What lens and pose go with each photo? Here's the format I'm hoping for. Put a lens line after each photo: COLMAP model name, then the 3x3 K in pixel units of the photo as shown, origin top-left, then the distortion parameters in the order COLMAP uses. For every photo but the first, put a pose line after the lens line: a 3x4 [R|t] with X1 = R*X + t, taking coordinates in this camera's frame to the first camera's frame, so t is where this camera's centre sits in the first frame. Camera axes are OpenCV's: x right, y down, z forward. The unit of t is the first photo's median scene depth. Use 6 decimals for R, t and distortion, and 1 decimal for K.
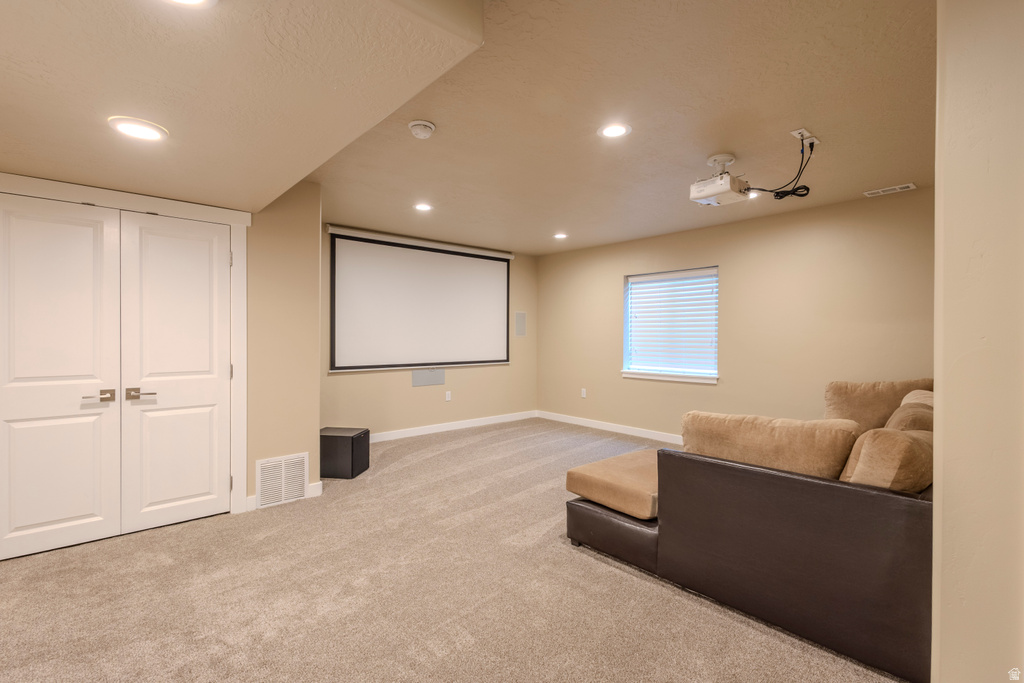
lens RADIAL K [[471.0, 0, 508.6], [0, 471.0, 339.4], [0, 0, 1]] dist [0.008846, -0.001704]
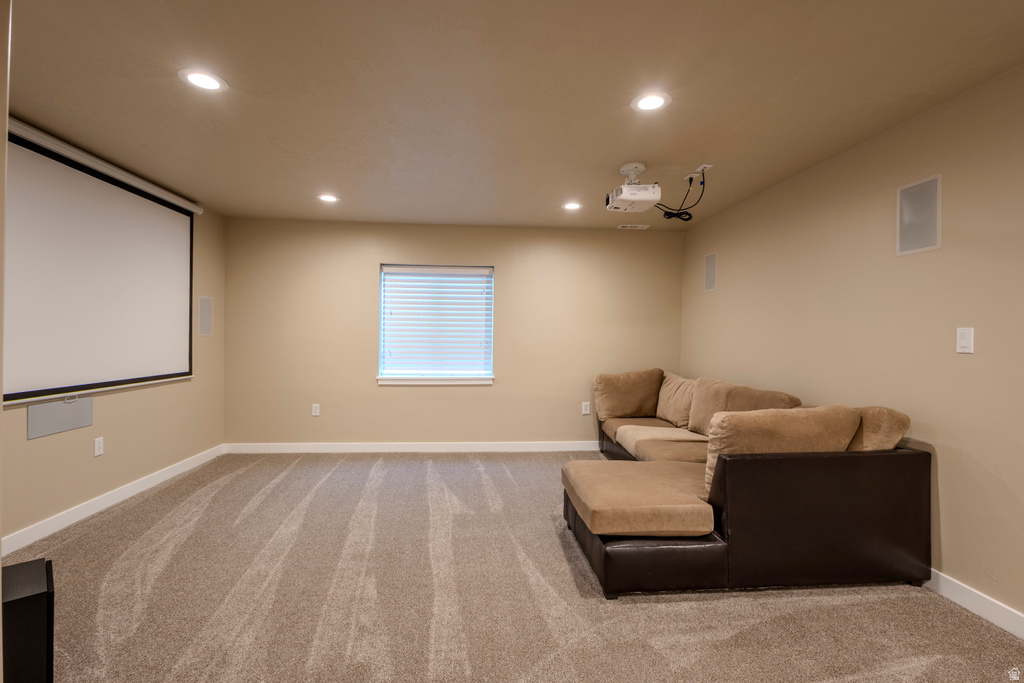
lens RADIAL K [[471.0, 0, 511.1], [0, 471.0, 340.5], [0, 0, 1]] dist [0.008846, -0.001704]
pose [[0.593278, -0.002618, 0.804993, -0.333464], [-0.002192, 0.999986, 0.004868, -0.003676], [-0.804995, -0.004652, 0.593264, 0.364957]]
